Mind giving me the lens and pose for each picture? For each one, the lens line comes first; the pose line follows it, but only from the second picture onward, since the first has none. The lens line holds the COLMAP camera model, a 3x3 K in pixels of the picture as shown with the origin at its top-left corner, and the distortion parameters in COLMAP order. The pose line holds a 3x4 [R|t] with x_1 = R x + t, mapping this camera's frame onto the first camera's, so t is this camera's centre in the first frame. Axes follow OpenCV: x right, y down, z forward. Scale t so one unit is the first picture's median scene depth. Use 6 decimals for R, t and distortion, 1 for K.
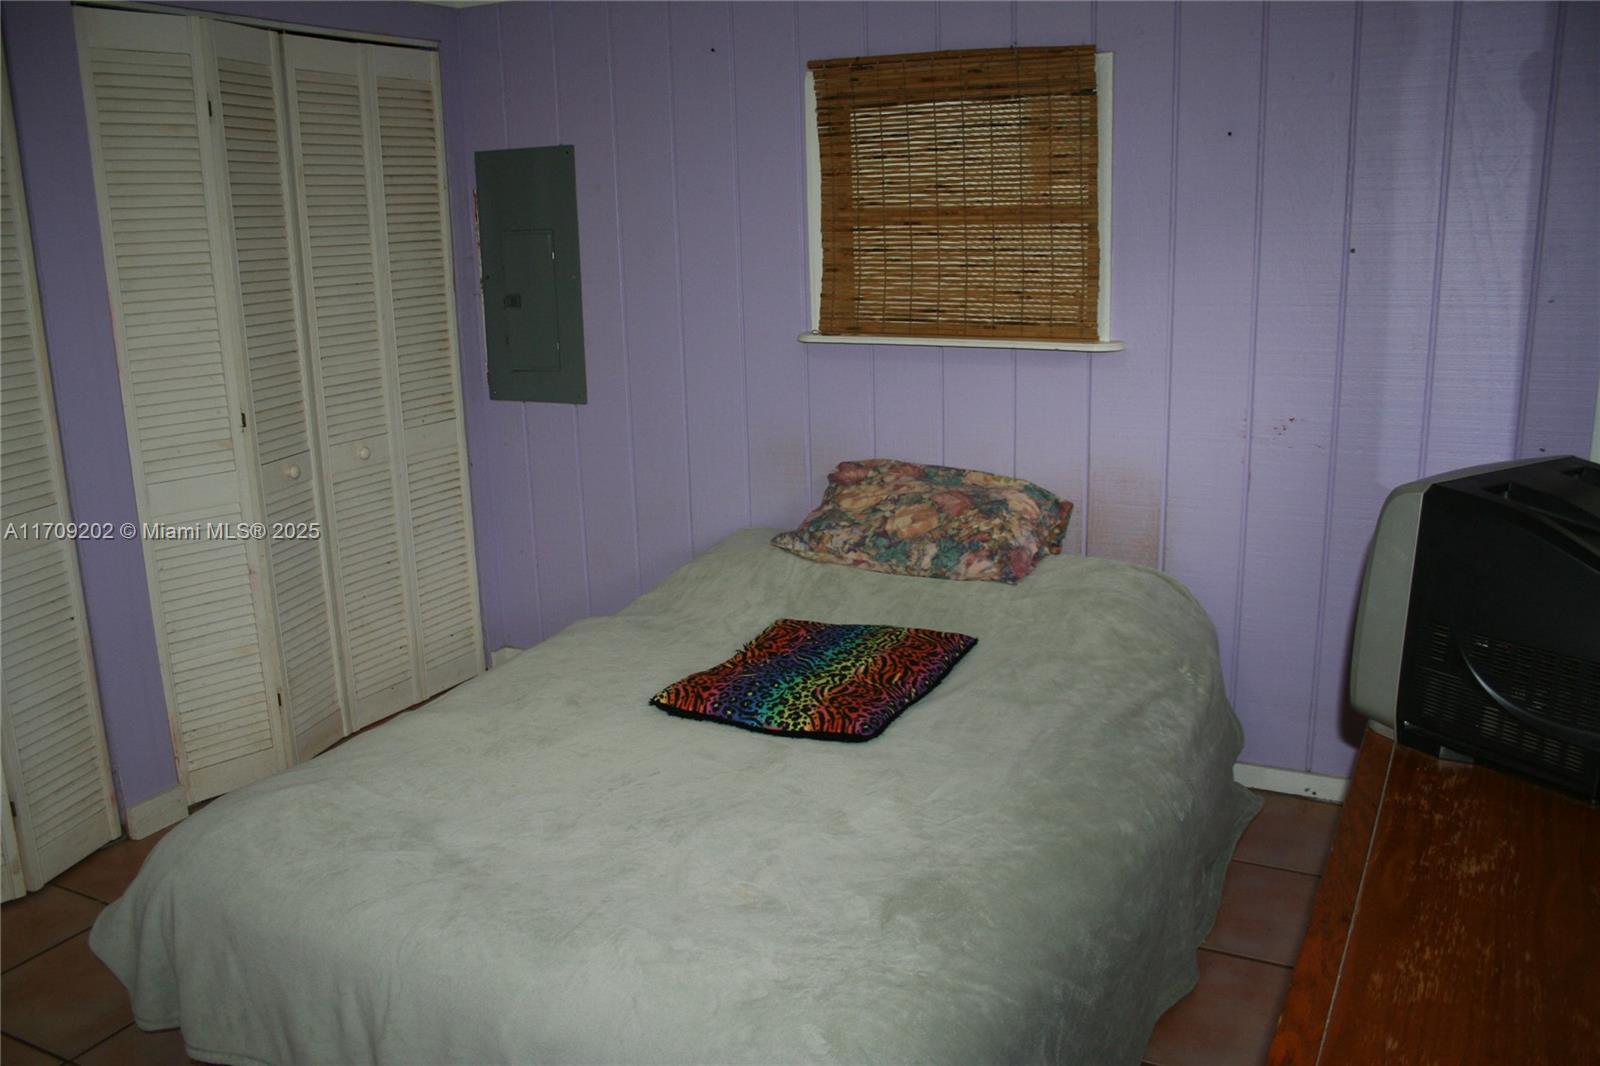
lens RADIAL K [[1343.3, 0, 802.1], [0, 1343.3, 530.3], [0, 0, 1]] dist [-0.137012, 0.095141]
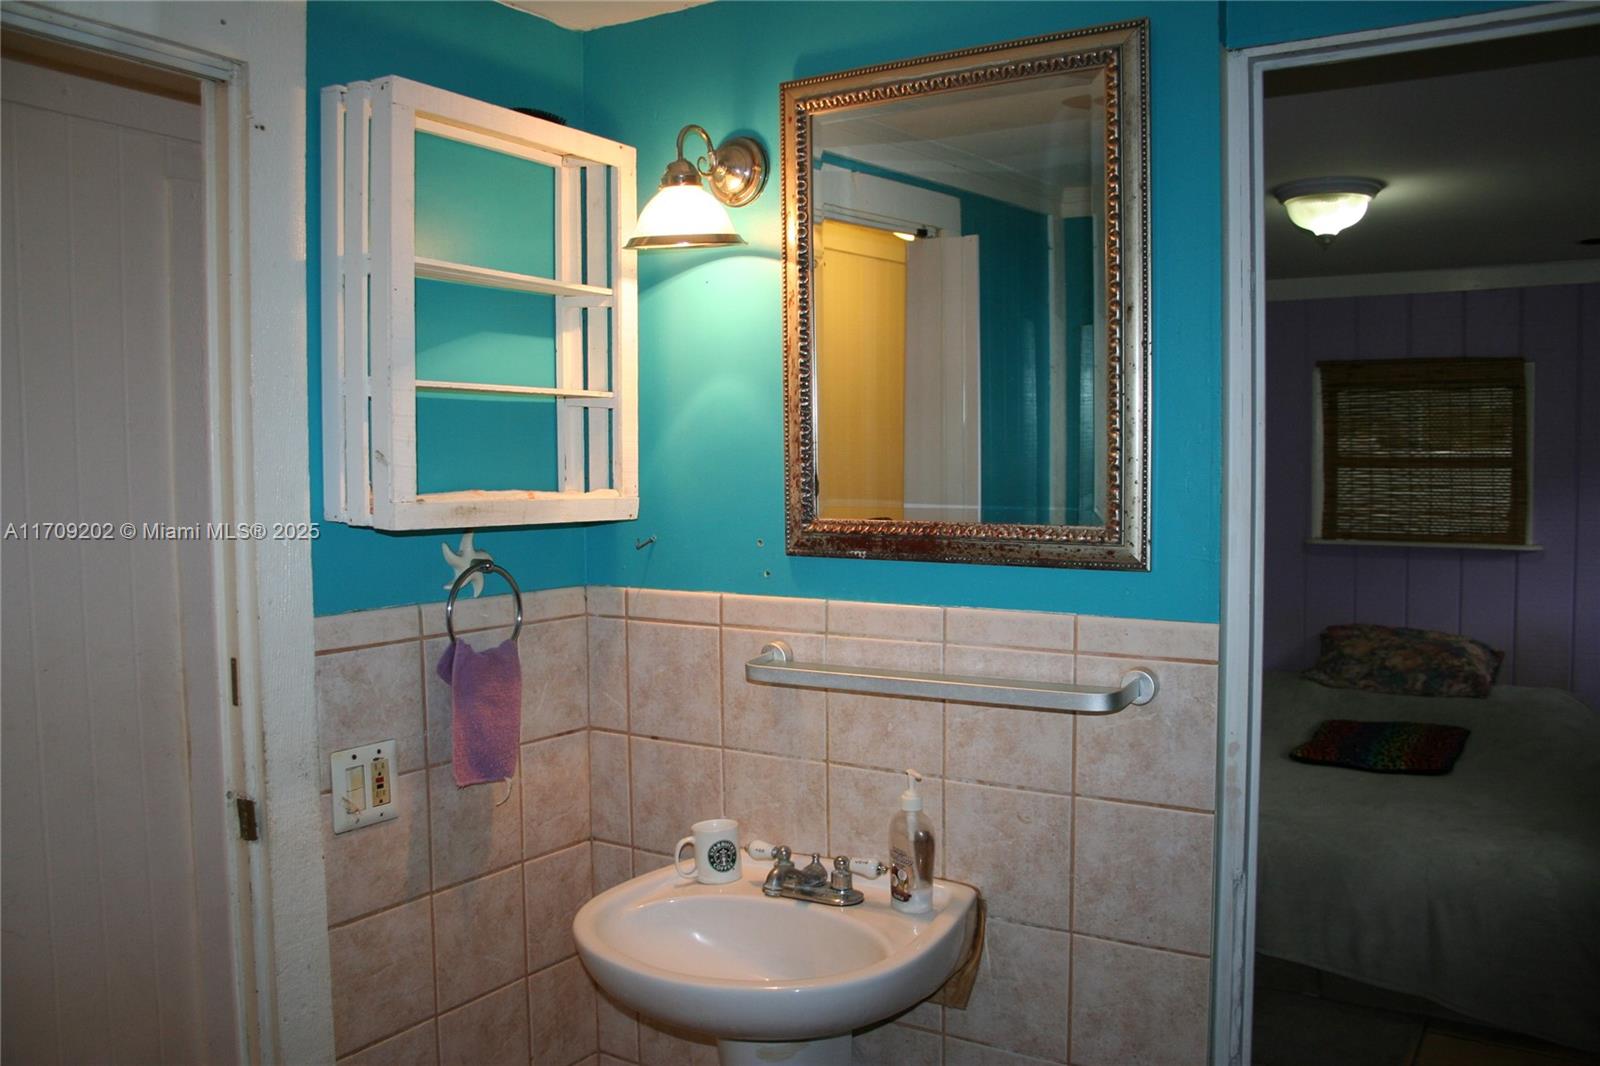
lens RADIAL K [[1343.3, 0, 797.8], [0, 1343.3, 536.5], [0, 0, 1]] dist [-0.137012, 0.095141]
pose [[0.995011, 0.021205, -0.097486, -0.460709], [-0.037319, 0.985323, -0.166573, 0.128365], [0.092523, 0.169380, 0.981198, -0.543299]]
